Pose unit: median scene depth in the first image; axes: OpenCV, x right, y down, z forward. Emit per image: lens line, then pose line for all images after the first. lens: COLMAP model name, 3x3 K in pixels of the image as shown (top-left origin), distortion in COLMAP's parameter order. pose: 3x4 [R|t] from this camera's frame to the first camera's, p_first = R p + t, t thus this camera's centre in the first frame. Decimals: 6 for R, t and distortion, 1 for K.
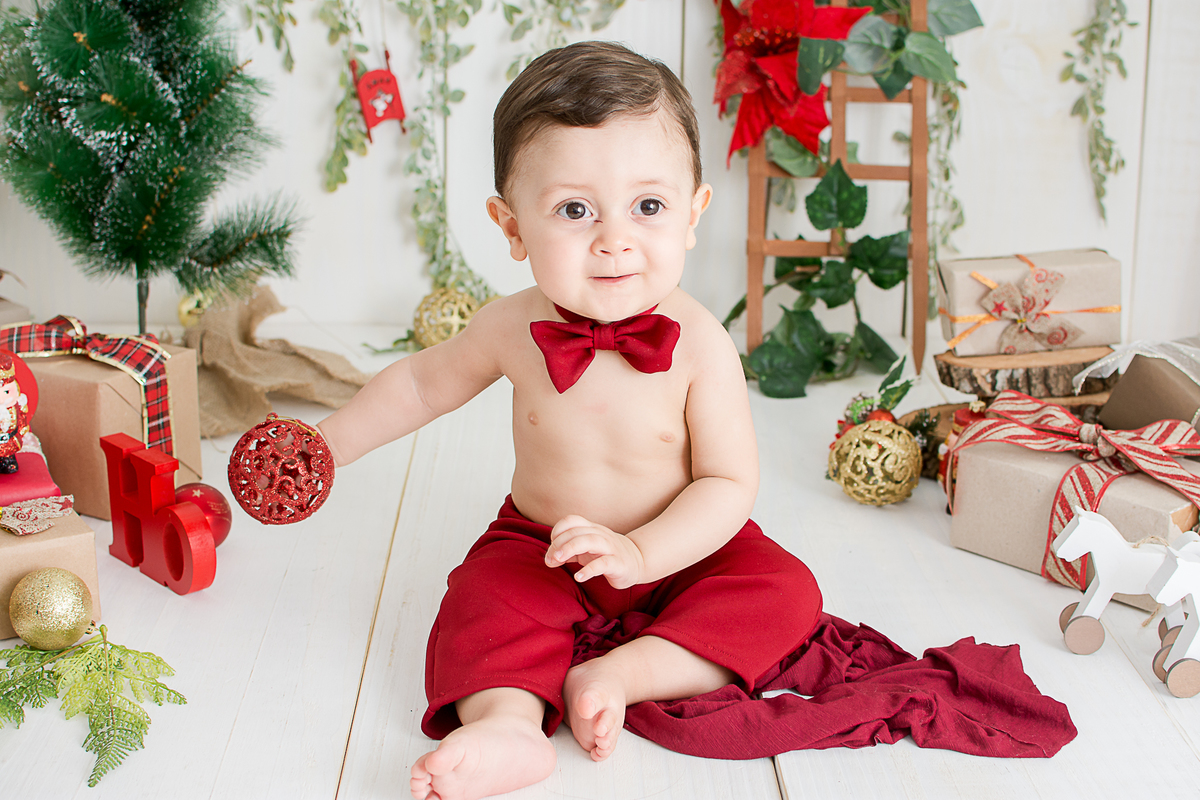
lens RADIAL K [[1836.6, 0, 600.0], [0, 1836.6, 400.0], [0, 0, 1]] dist [-0.196653, 0.185390]
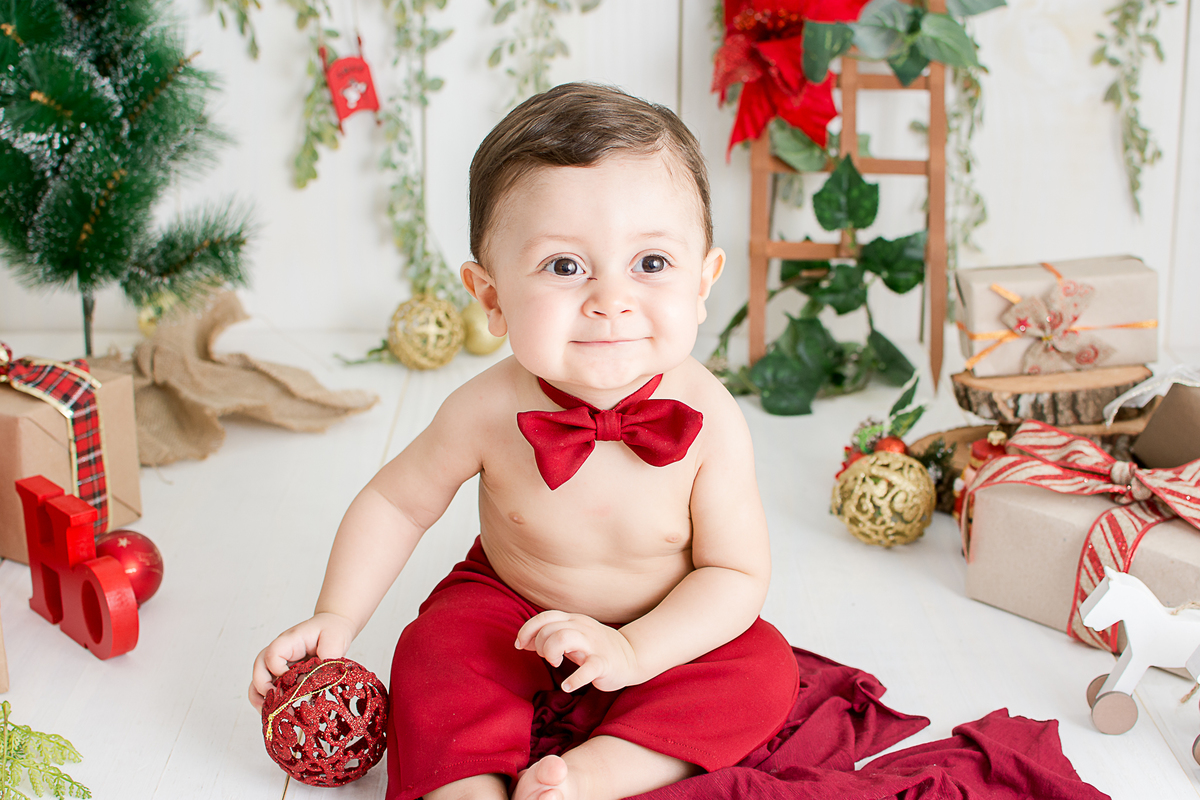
lens RADIAL K [[1836.6, 0, 600.0], [0, 1836.6, 400.0], [0, 0, 1]] dist [-0.196653, 0.185390]
pose [[0.999841, -0.002525, -0.017676, 0.024278], [0.002865, 0.999810, 0.019275, -0.028884], [0.017624, -0.019323, 0.999658, 0.089342]]
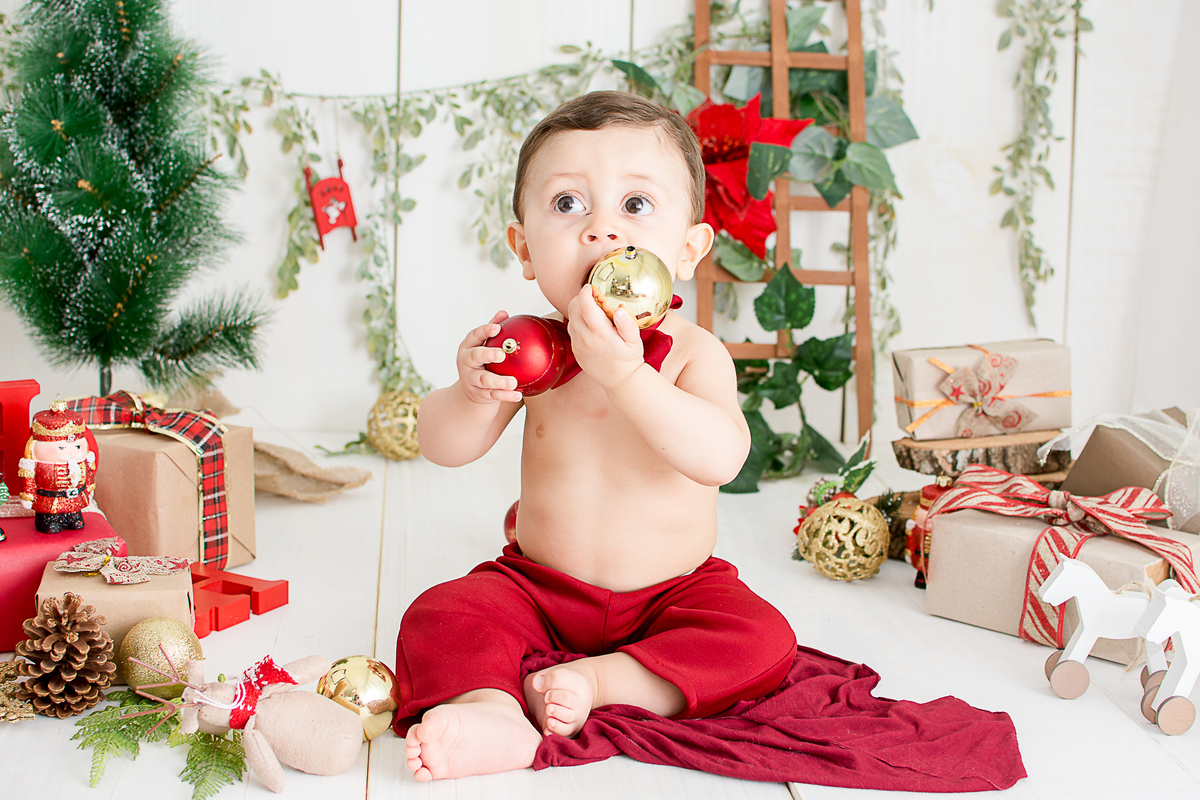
lens RADIAL K [[1836.6, 0, 600.0], [0, 1836.6, 400.0], [0, 0, 1]] dist [-0.196653, 0.185390]
pose [[0.997157, 0.000756, 0.075349, -0.056859], [0.006713, 0.995083, -0.098817, 0.051218], [-0.075053, 0.099042, 0.992249, -0.012968]]
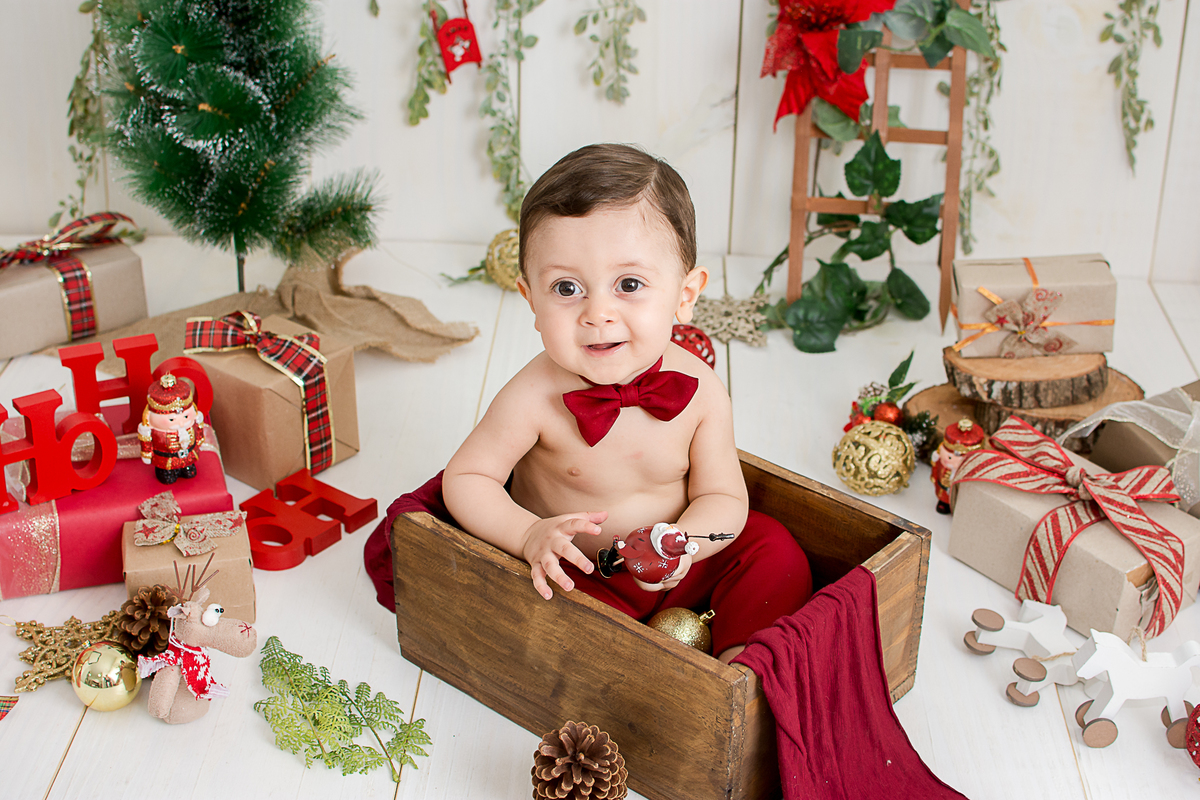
lens RADIAL K [[1825.5, 0, 590.0], [0, 1825.5, 400.3], [0, 0, 1]] dist [-0.176359, 0.114579]
pose [[0.997214, 0.034861, -0.065941, 0.040903], [-0.021428, 0.980686, 0.194410, -0.197266], [0.071445, -0.192455, 0.978701, -0.099231]]
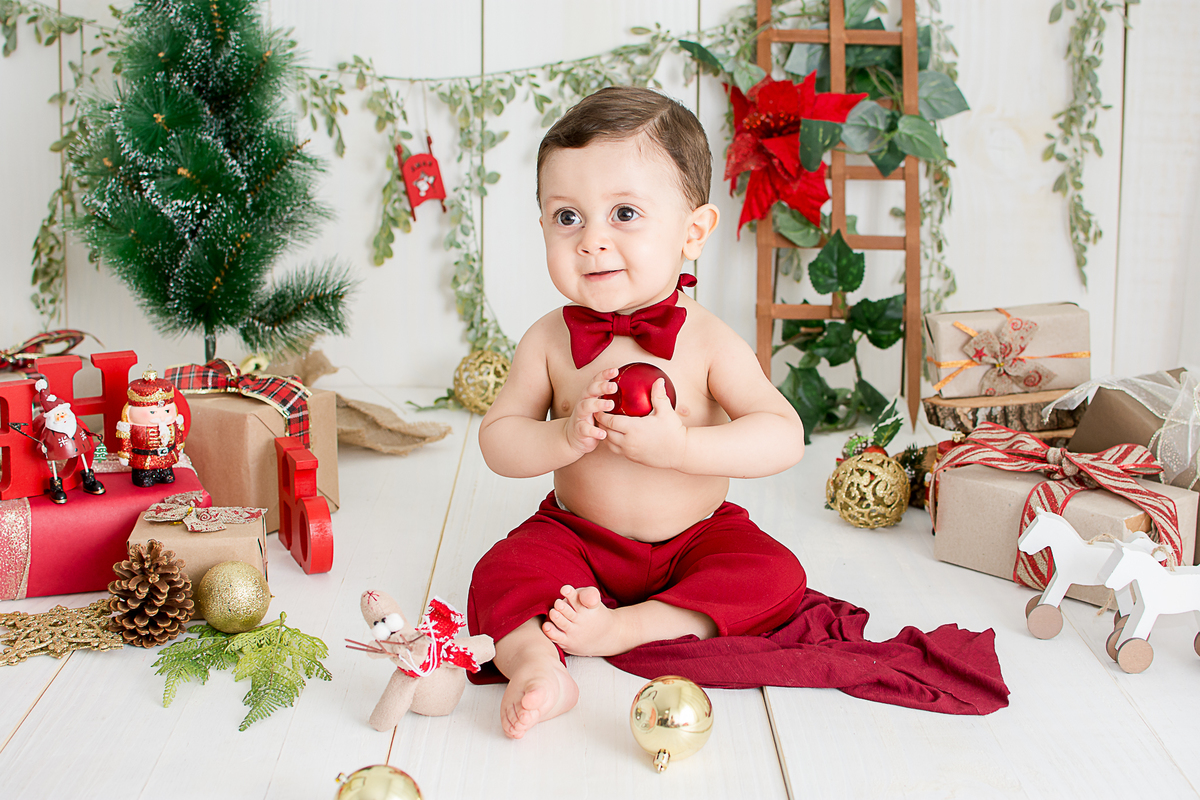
lens RADIAL K [[1835.6, 0, 595.3], [0, 1835.6, 397.1], [0, 0, 1]] dist [-0.187943, 0.156404]
pose [[0.999801, -0.004288, -0.019478, 0.005317], [0.002987, 0.997795, -0.066301, 0.045811], [0.019719, 0.066230, 0.997610, -0.108087]]
